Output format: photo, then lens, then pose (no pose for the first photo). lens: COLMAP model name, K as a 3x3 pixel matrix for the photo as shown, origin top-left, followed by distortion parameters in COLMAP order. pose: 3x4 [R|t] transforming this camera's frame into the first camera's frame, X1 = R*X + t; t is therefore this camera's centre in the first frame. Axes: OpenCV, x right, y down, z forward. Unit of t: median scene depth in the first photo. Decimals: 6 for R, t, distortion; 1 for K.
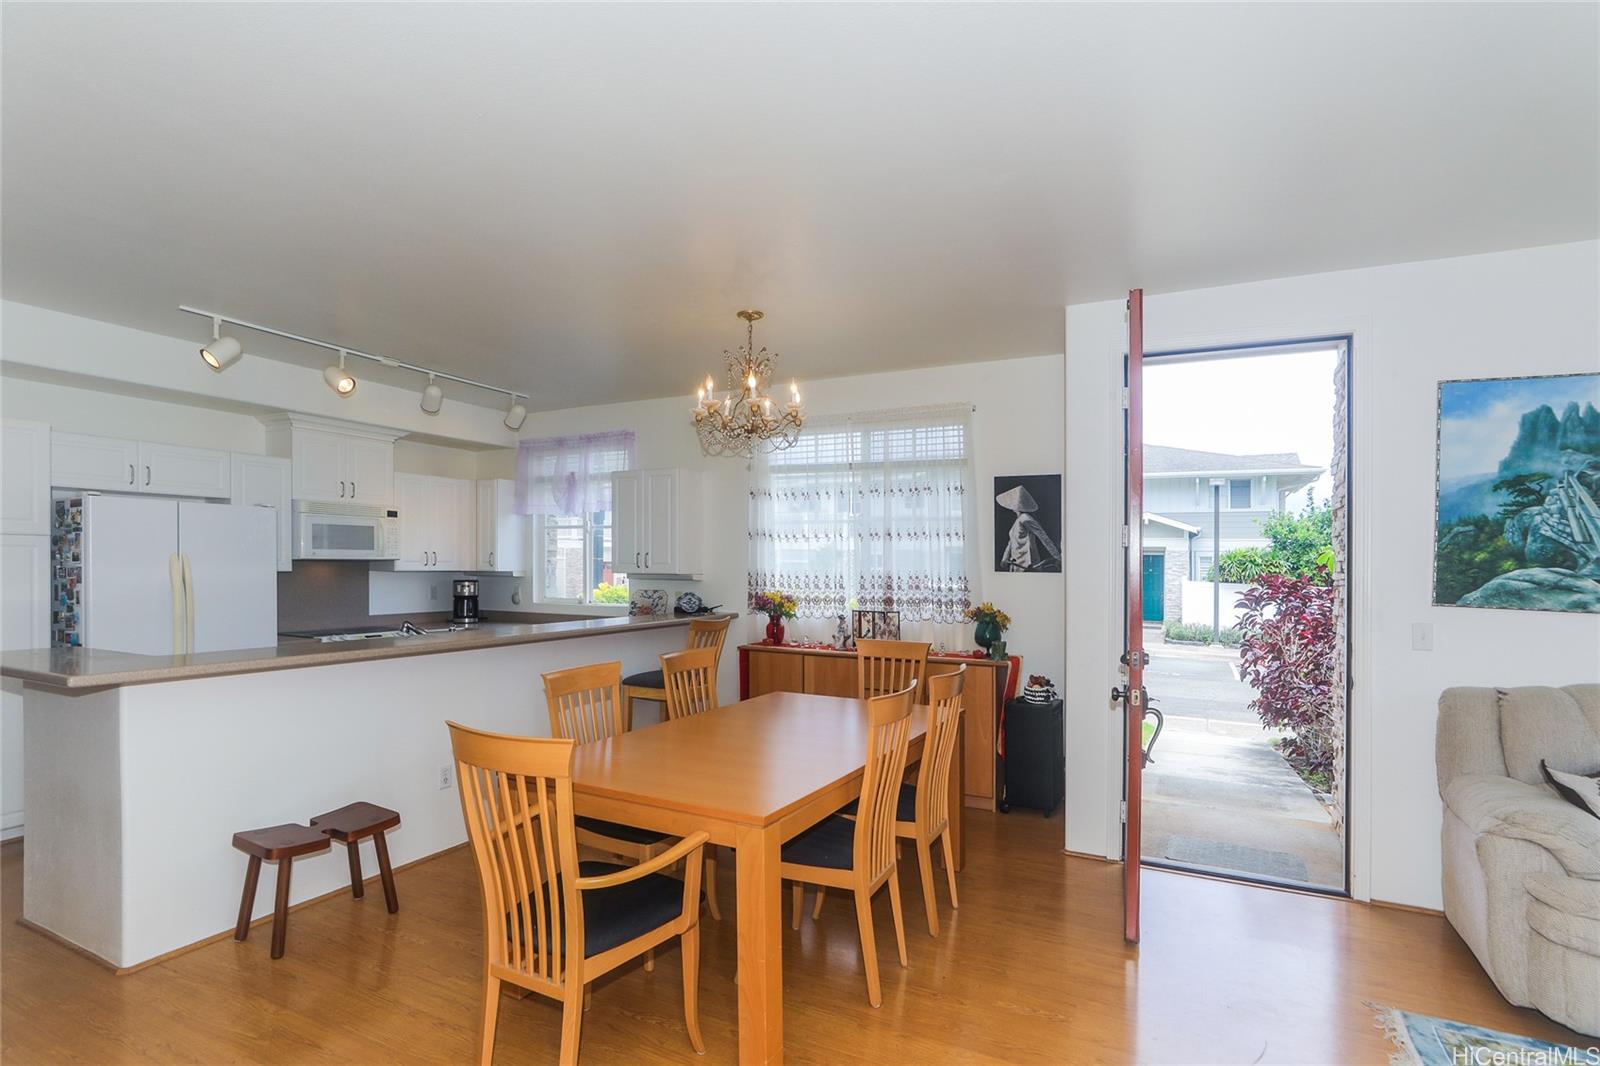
lens RADIAL K [[777.7, 0, 790.0], [0, 777.7, 564.2], [0, 0, 1]] dist [-0.016107, 0.003881]
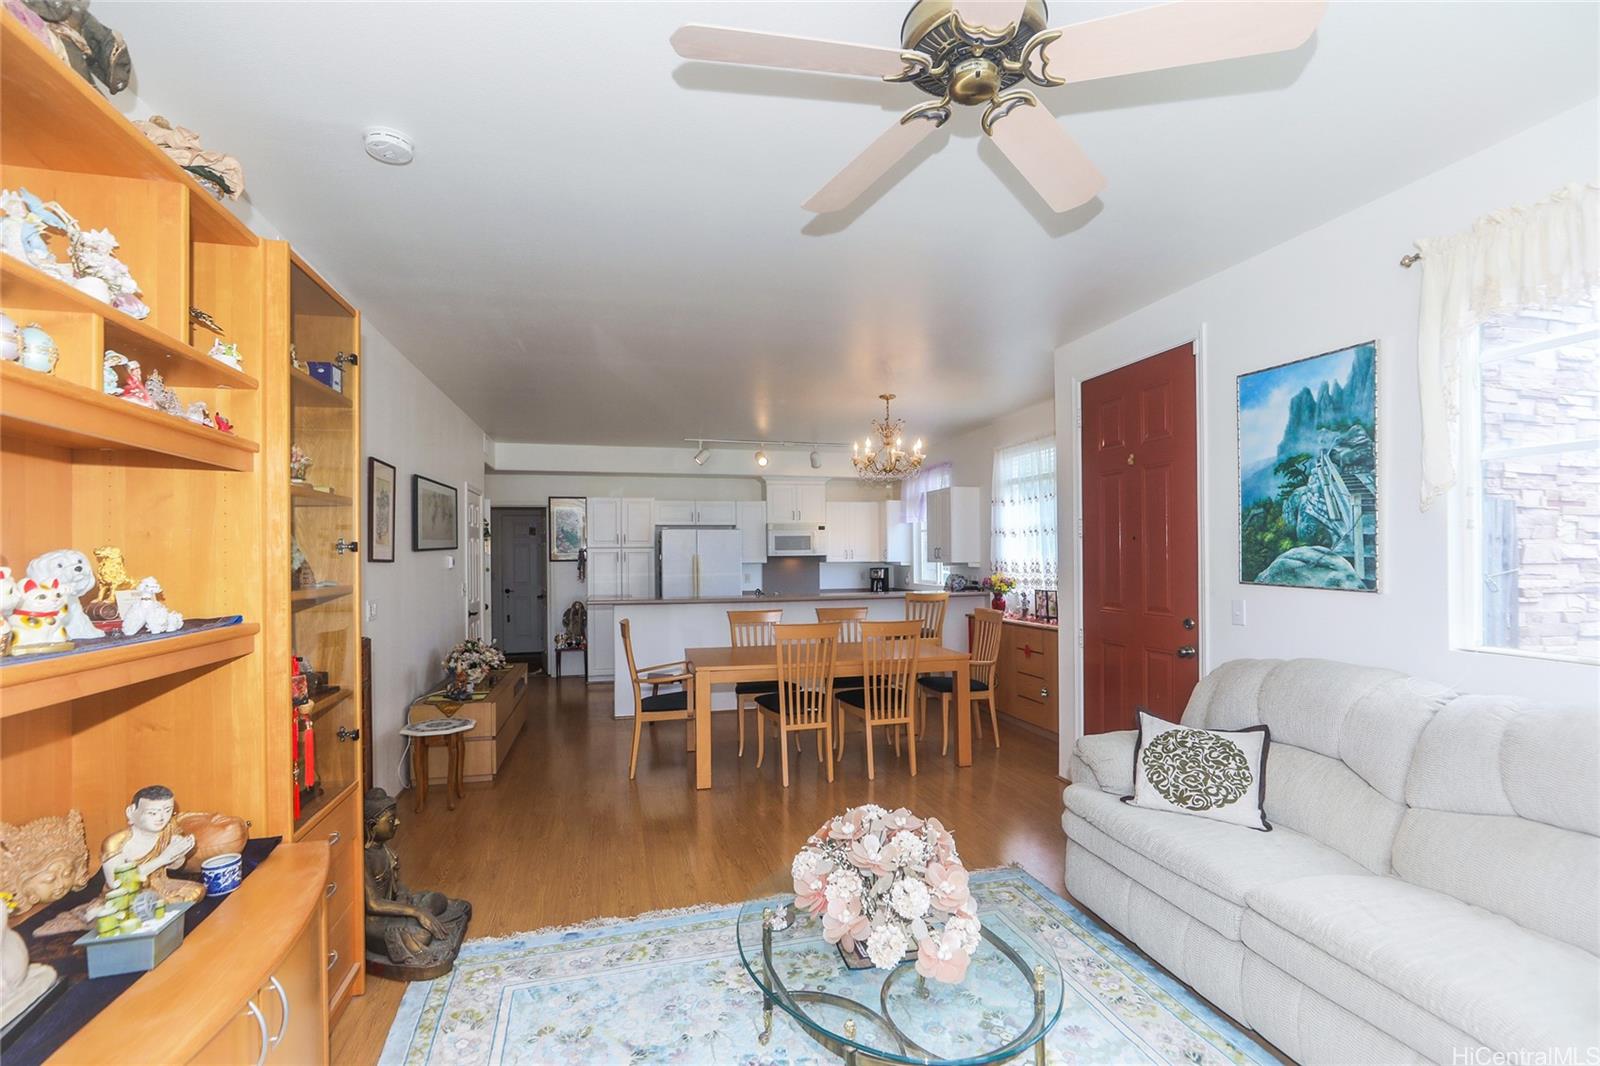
lens RADIAL K [[734.9, 0, 816.3], [0, 734.9, 554.7], [0, 0, 1]] dist [-0.024970, 0.008801]
pose [[0.670469, -0.017112, -0.741740, 0.788393], [0.013773, 0.999849, -0.010617, 0.010695], [0.741810, -0.003098, 0.670603, -0.083612]]
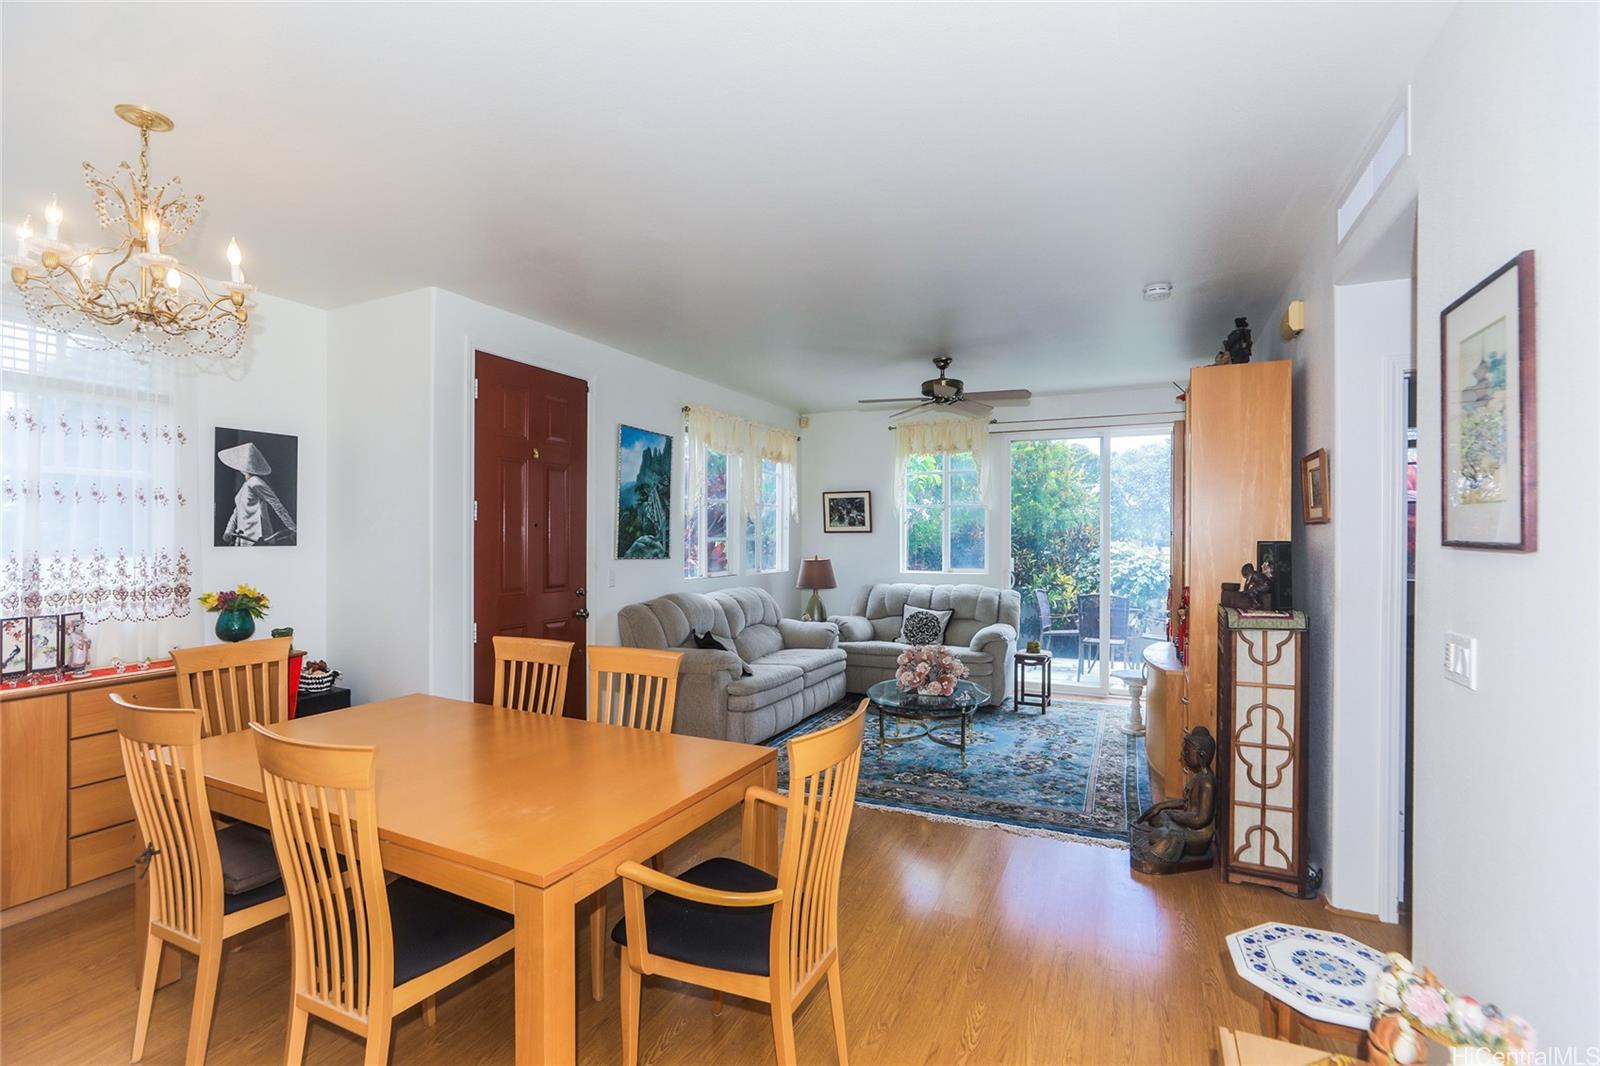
lens RADIAL K [[734.9, 0, 785.5], [0, 734.9, 518.3], [0, 0, 1]] dist [-0.024970, 0.008801]
pose [[-0.016346, 0.012735, 0.999785, -0.495082], [0.004005, 0.999912, -0.012671, -0.007727], [-0.999858, 0.003797, -0.016395, 0.437275]]
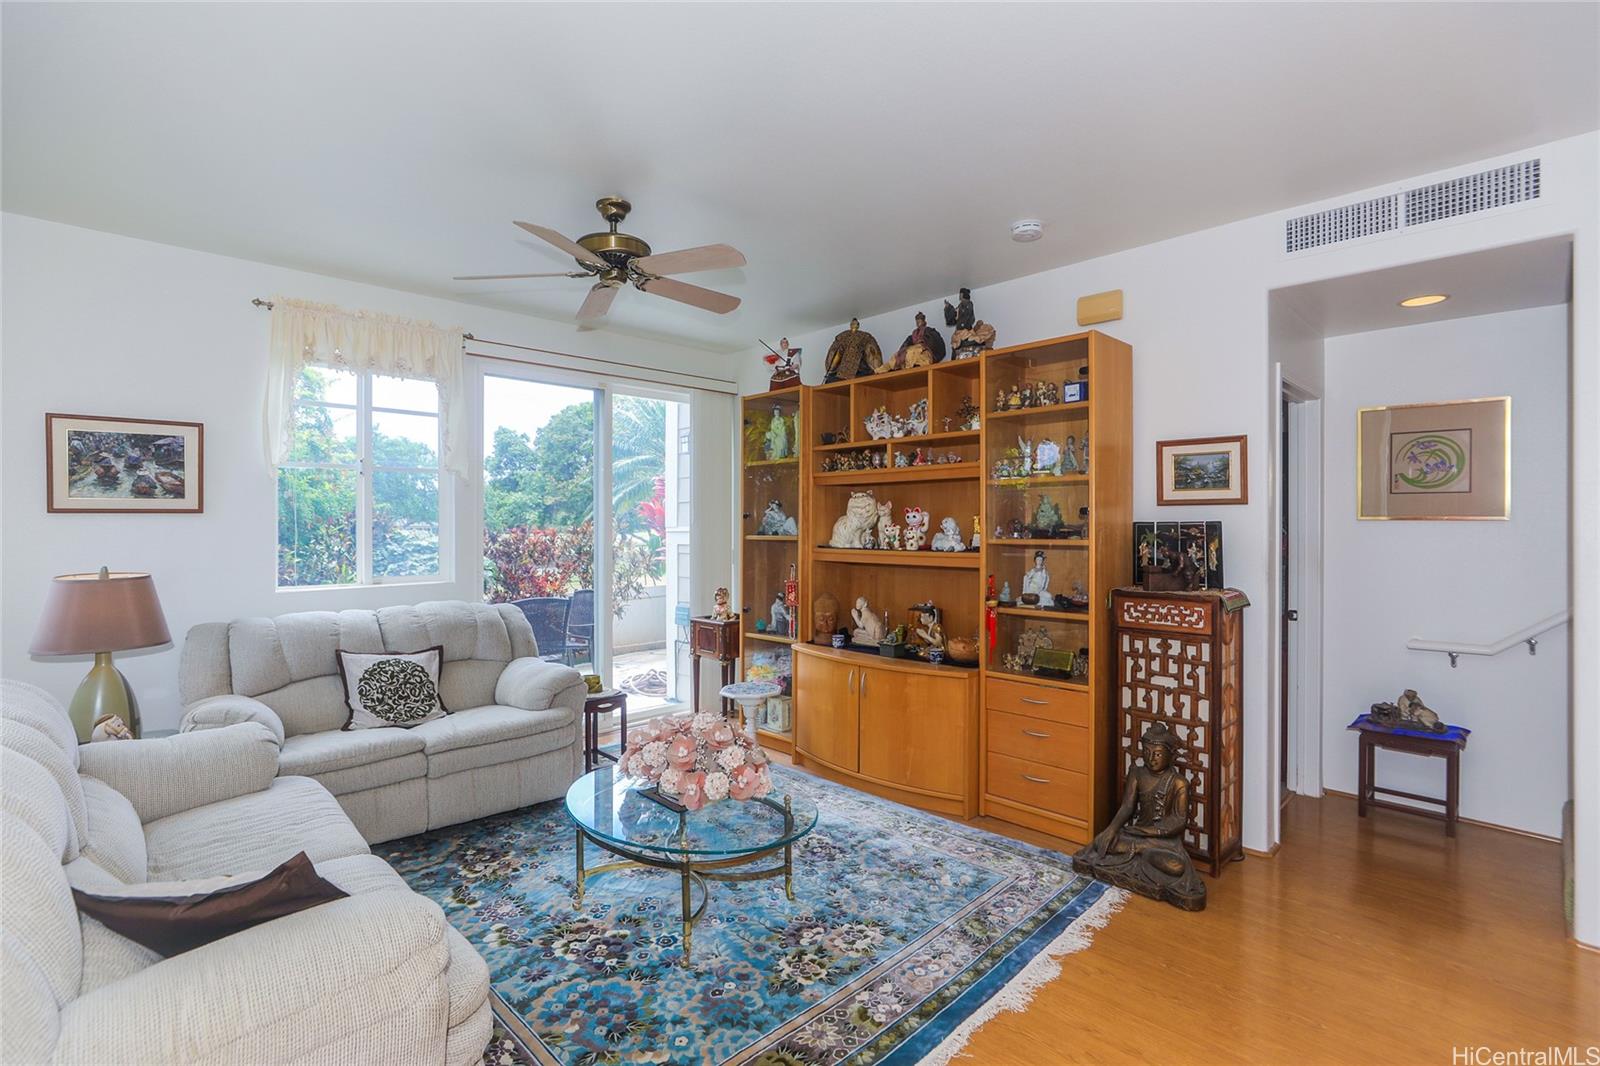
lens RADIAL K [[734.9, 0, 799.3], [0, 734.9, 527.1], [0, 0, 1]] dist [-0.024970, 0.008801]
pose [[-0.946330, -0.008203, 0.323097, 0.245918], [-0.006454, 0.999958, 0.006484, 0.009029], [-0.323137, 0.004051, -0.946344, 0.719229]]
